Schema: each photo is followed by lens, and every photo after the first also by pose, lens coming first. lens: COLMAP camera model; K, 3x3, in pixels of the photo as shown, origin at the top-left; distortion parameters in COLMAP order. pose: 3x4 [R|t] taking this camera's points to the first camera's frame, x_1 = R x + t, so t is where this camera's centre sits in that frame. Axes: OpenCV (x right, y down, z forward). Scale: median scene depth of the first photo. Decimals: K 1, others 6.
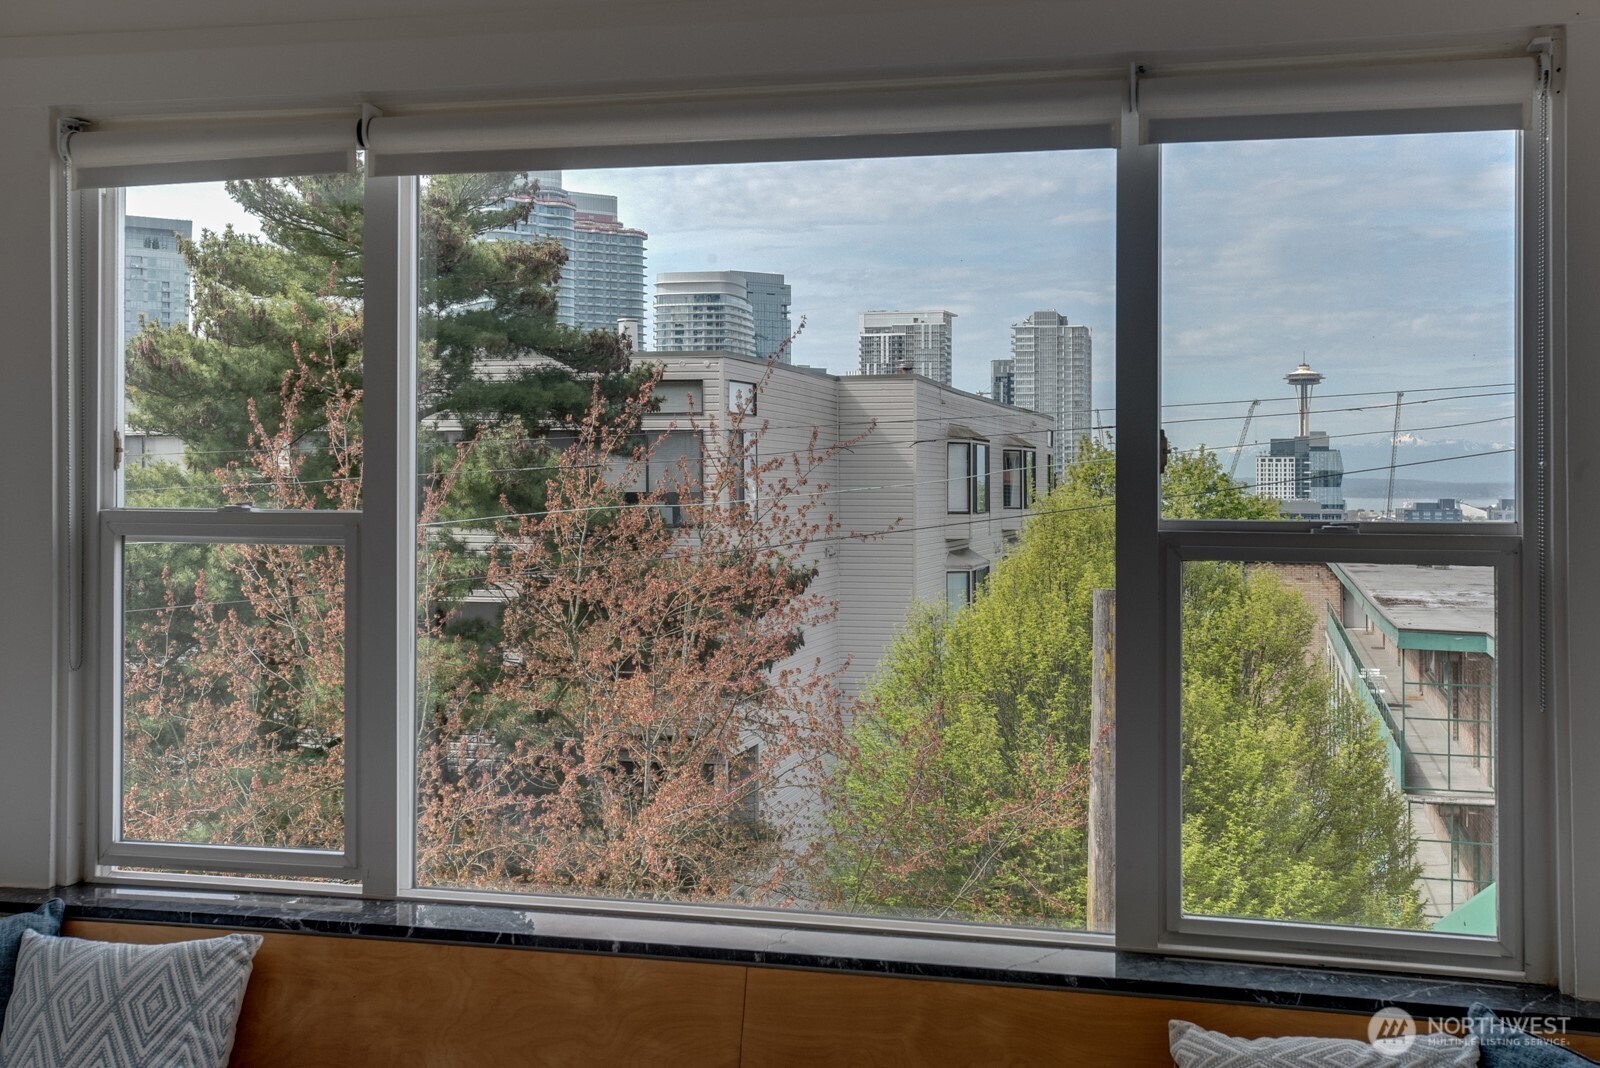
lens RADIAL K [[1739.4, 0, 802.6], [0, 1739.4, 480.8], [0, 0, 1]] dist [0.006268, -0.000009]
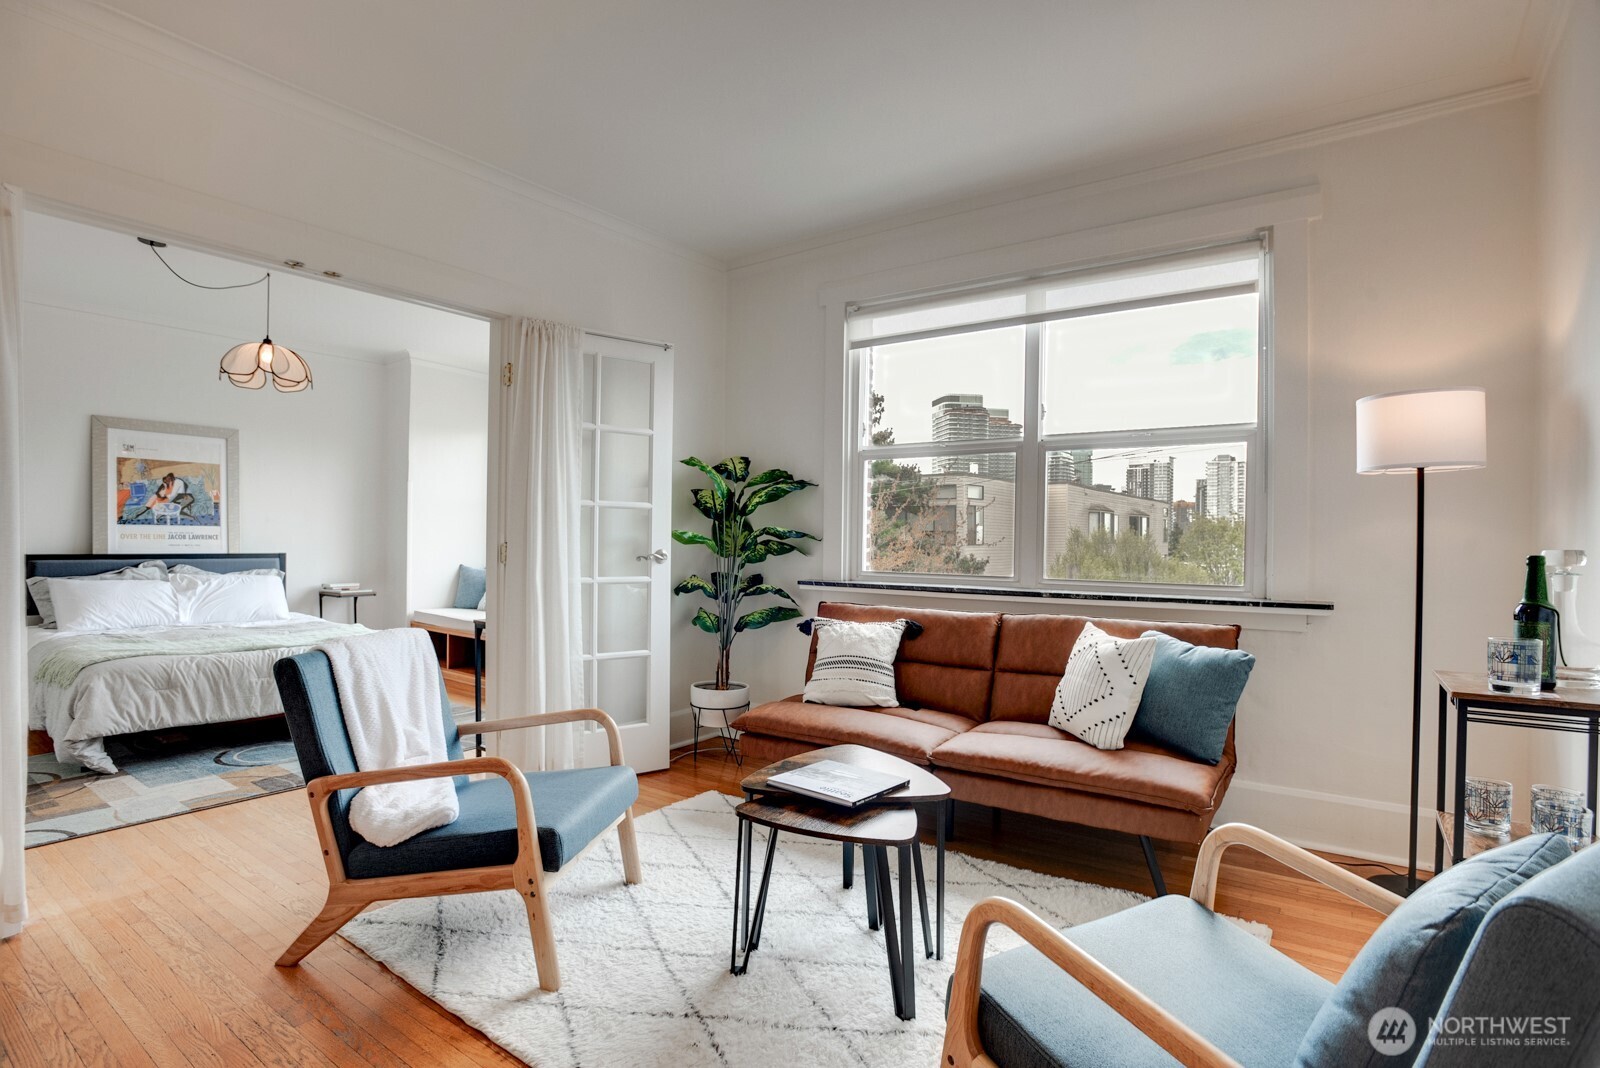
lens RADIAL K [[779.3, 0, 805.4], [0, 779.3, 540.4], [0, 0, 1]] dist [-0.076624, 0.030953]
pose [[0.931049, -0.000004, -0.364894, 0.197823], [0.000454, 0.999999, 0.001147, 0.025877], [0.364894, -0.001234, 0.931048, -0.127221]]
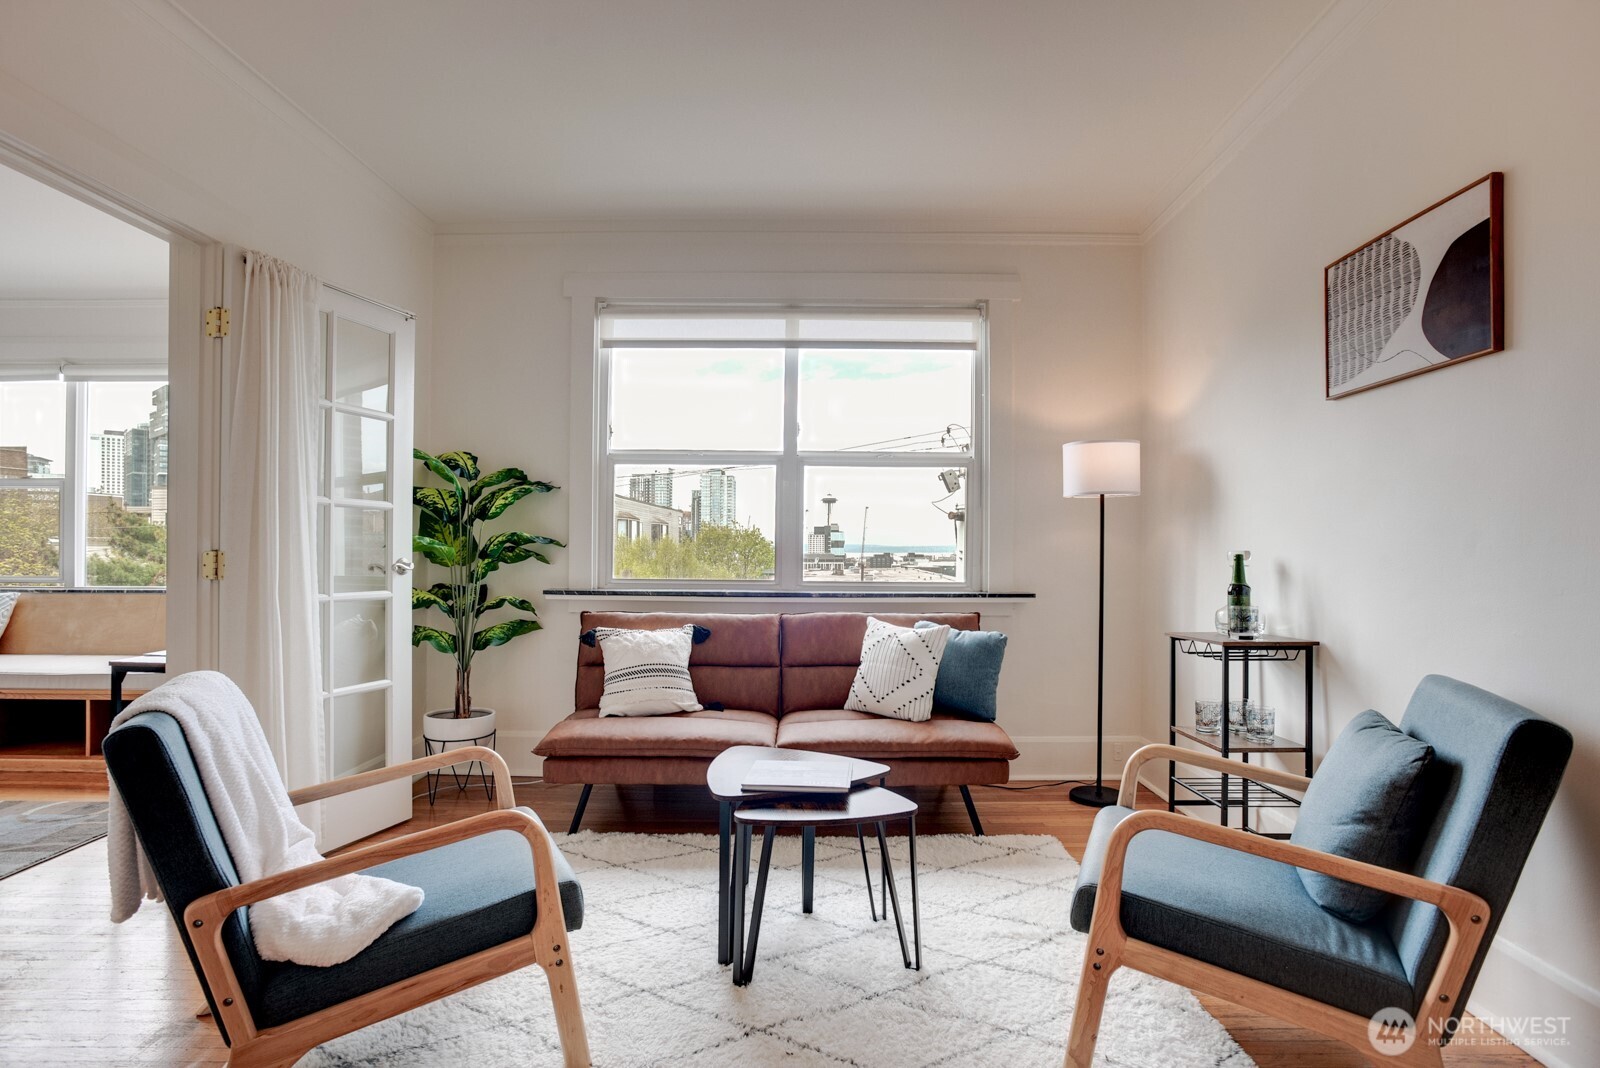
lens RADIAL K [[793.0, 0, 791.2], [0, 793.0, 546.8], [0, 0, 1]] dist [-0.062783, 0.035944]
pose [[0.974507, -0.002331, 0.224344, 0.134829], [0.002106, 0.999997, 0.001241, 0.026014], [-0.224347, -0.000737, 0.974509, -0.137464]]
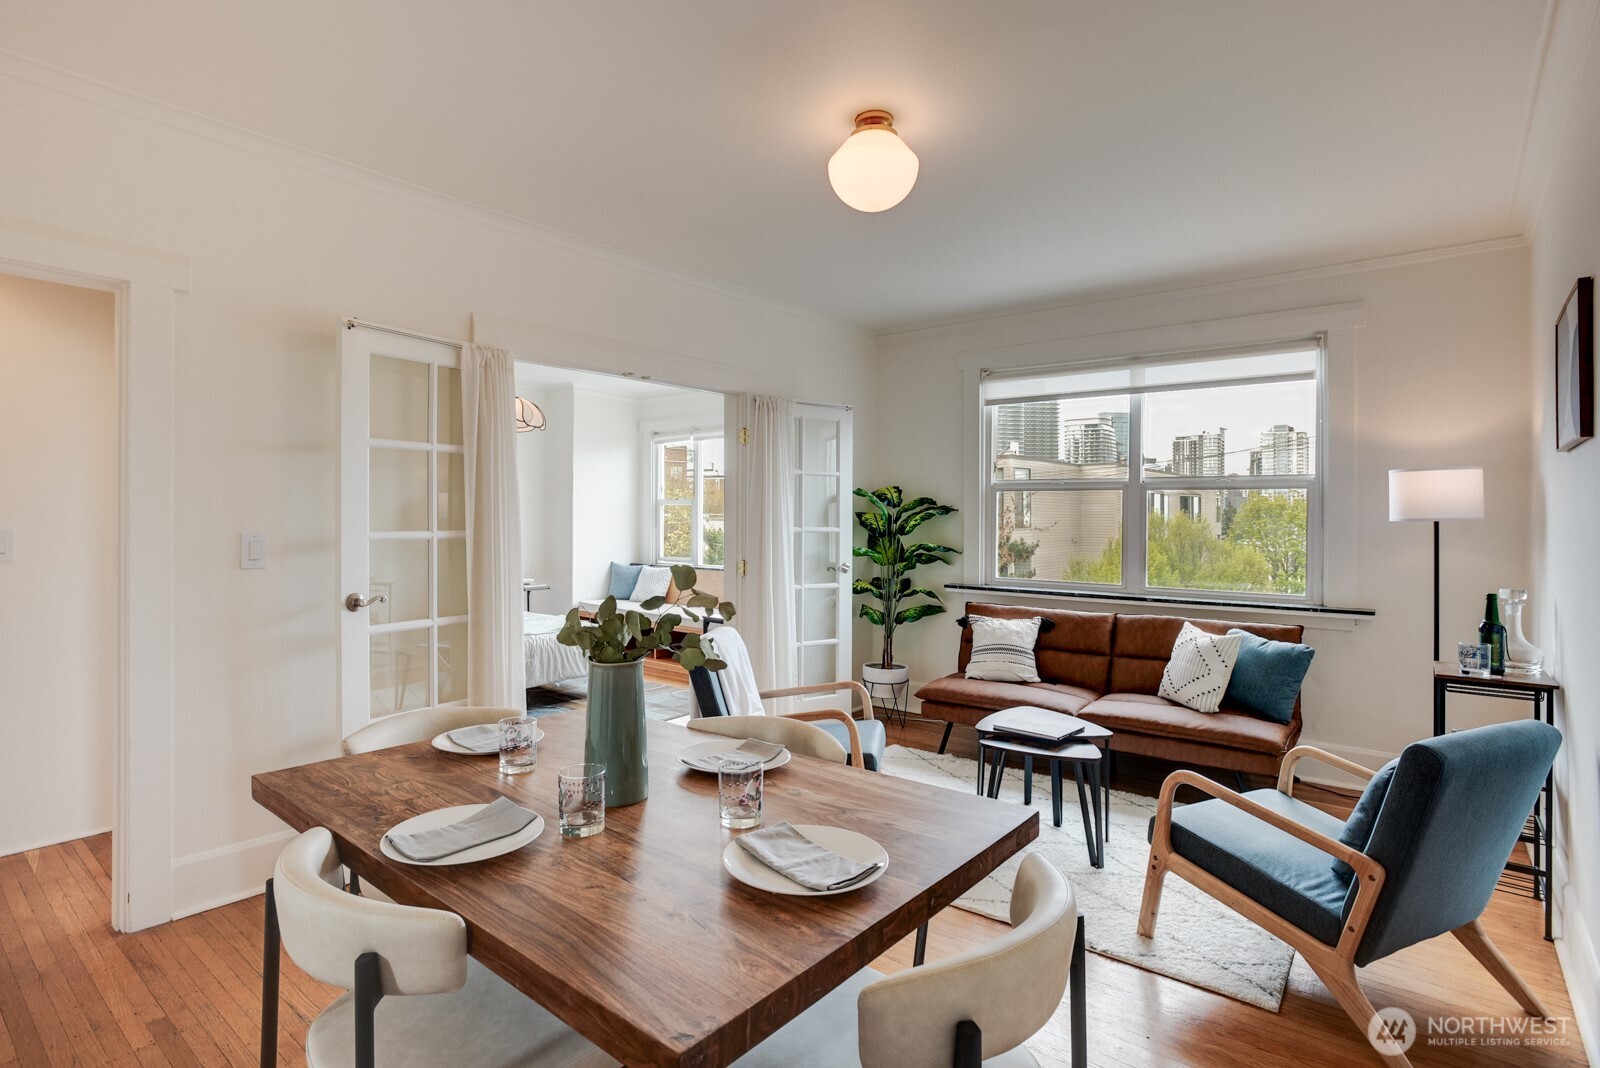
lens RADIAL K [[798.4, 0, 776.2], [0, 798.4, 506.4], [0, 0, 1]] dist [-0.049721, 0.029133]
pose [[0.903264, -0.008733, -0.428996, 0.185527], [0.003735, 0.999915, -0.012491, 0.012858], [0.429068, 0.009680, 0.903220, -0.208895]]
